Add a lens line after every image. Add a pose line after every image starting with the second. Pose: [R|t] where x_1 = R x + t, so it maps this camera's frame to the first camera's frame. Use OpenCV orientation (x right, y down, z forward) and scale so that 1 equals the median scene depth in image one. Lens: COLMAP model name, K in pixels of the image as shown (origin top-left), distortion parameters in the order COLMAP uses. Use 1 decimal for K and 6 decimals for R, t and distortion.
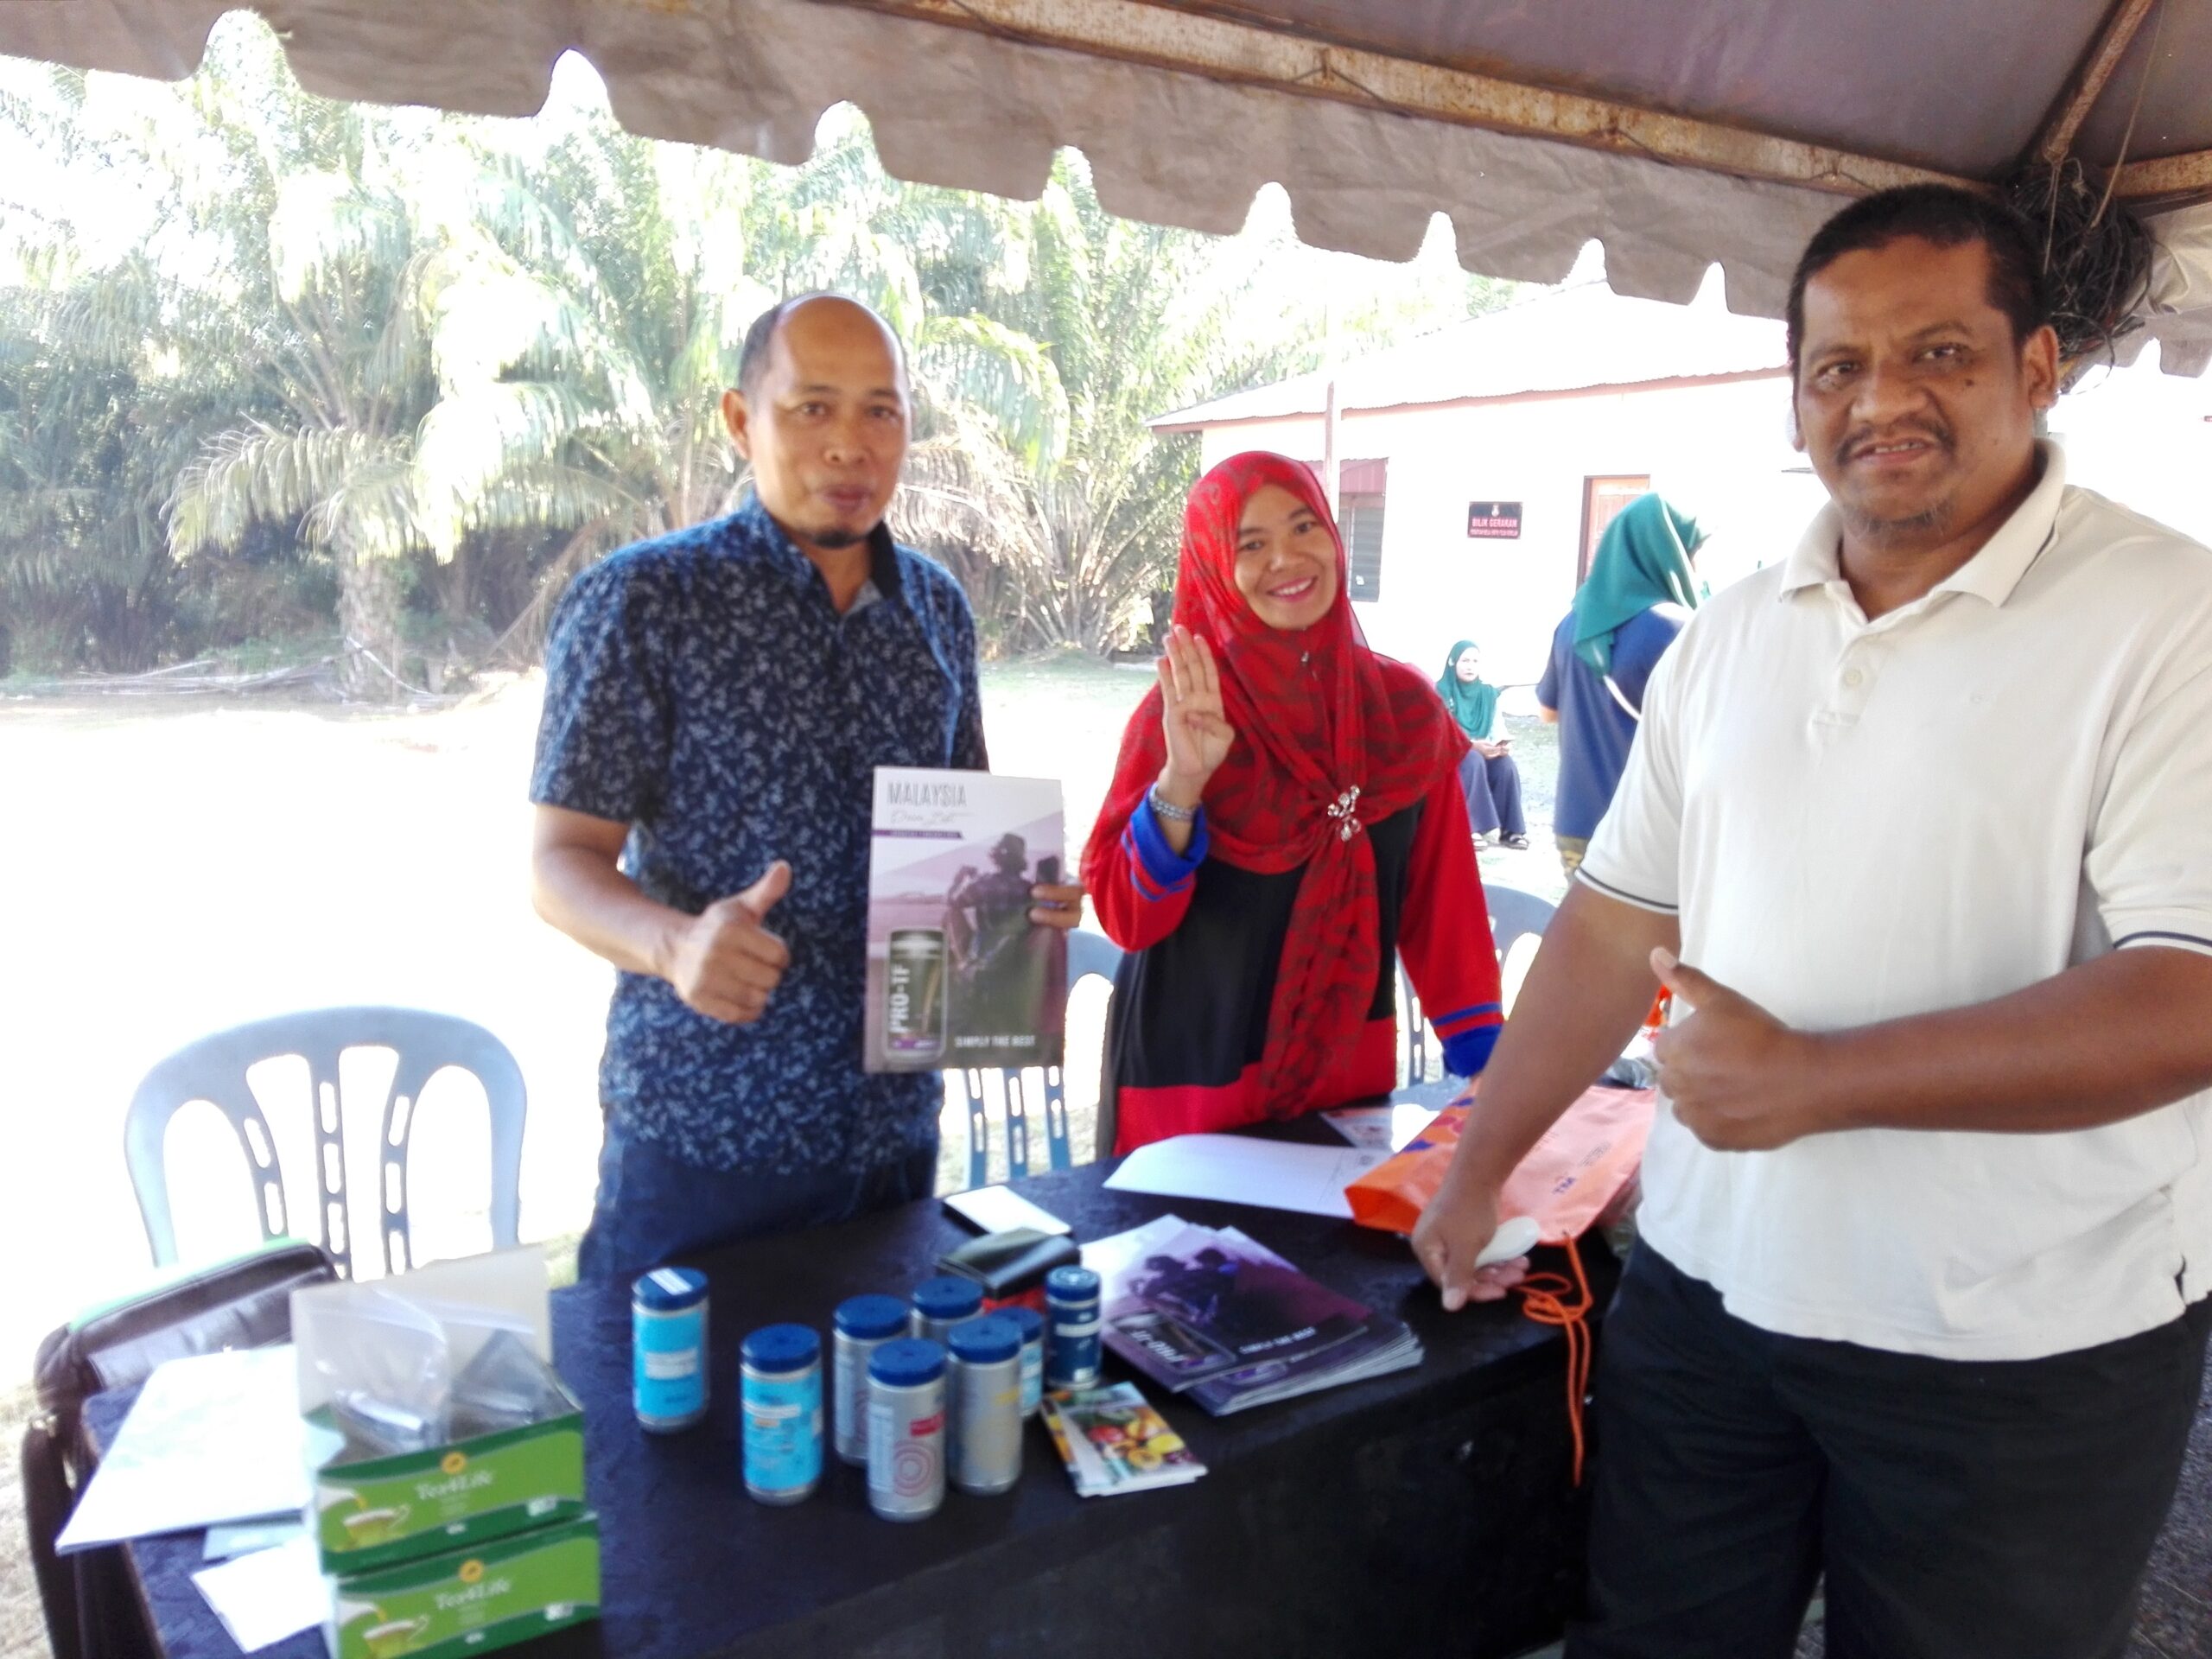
lens RADIAL K [[1745.7, 0, 1106.0], [0, 1745.7, 829.5], [0, 0, 1]] dist [0.056345, -0.137196]
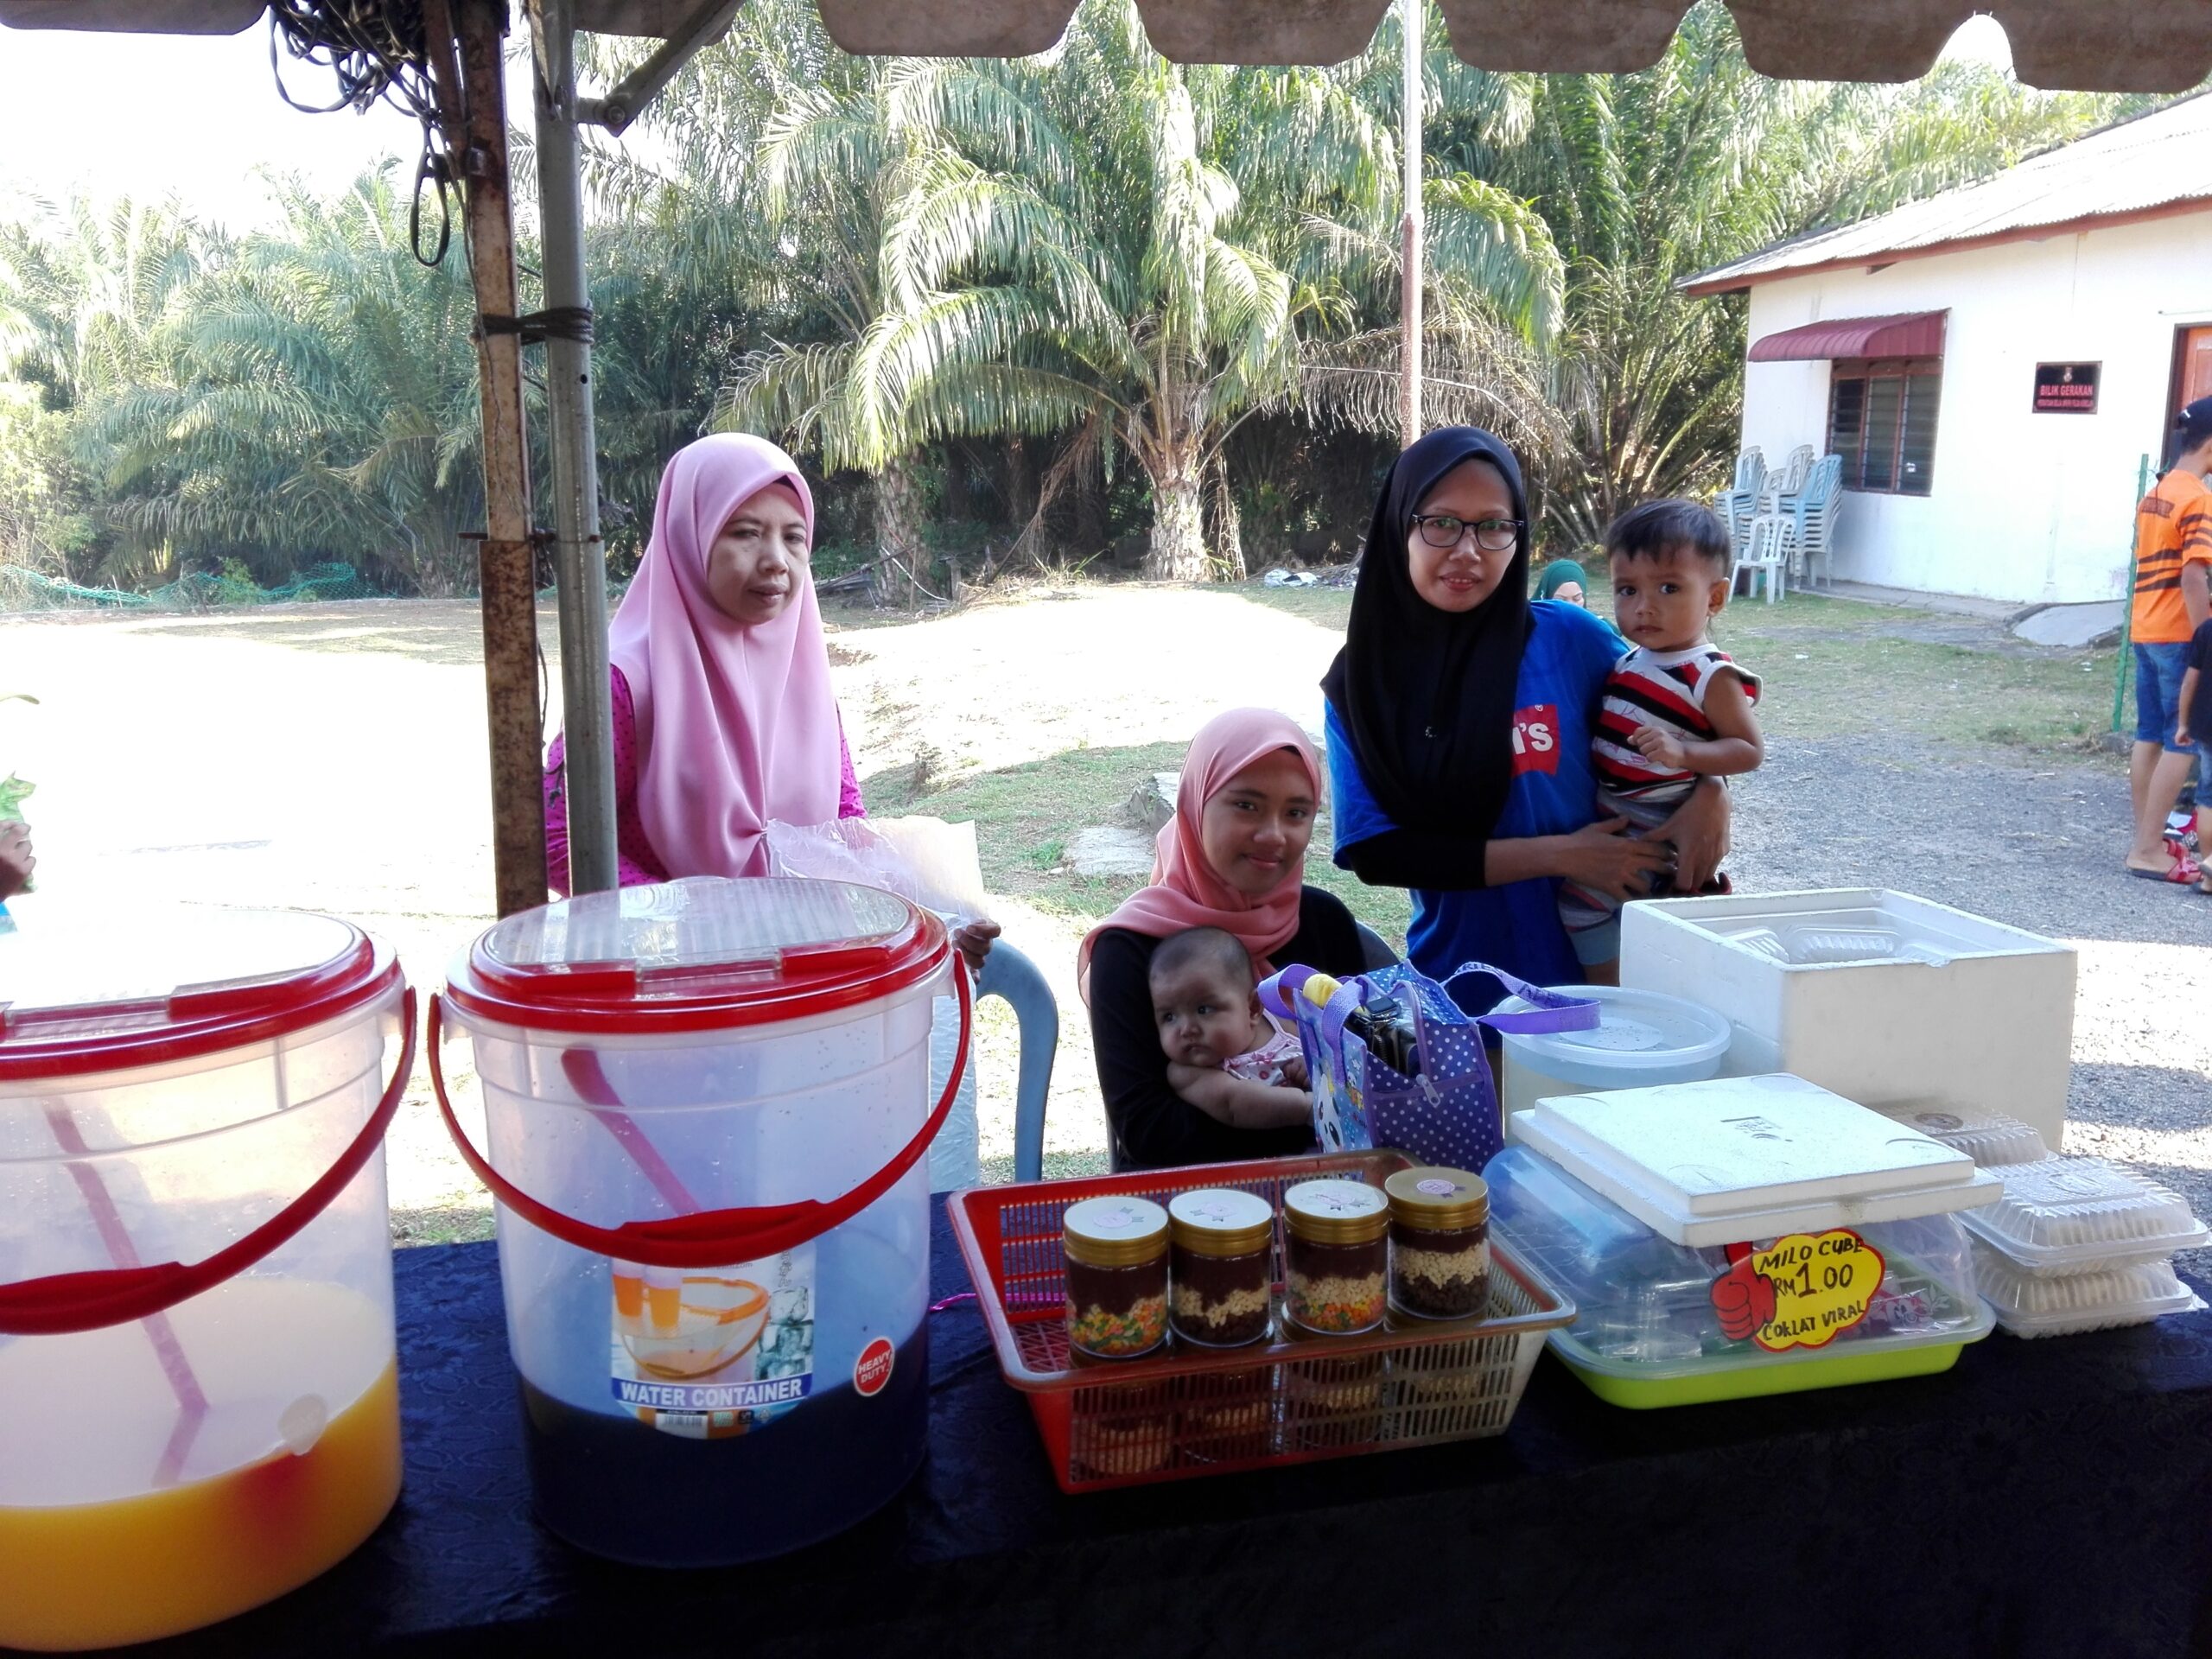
lens RADIAL K [[1745.7, 0, 1106.0], [0, 1745.7, 829.5], [0, 0, 1]] dist [0.056345, -0.137196]
pose [[0.903221, 0.064934, -0.424236, 0.155050], [-0.039771, 0.996898, 0.067913, -0.017381], [0.427330, -0.044468, 0.903001, 0.109254]]
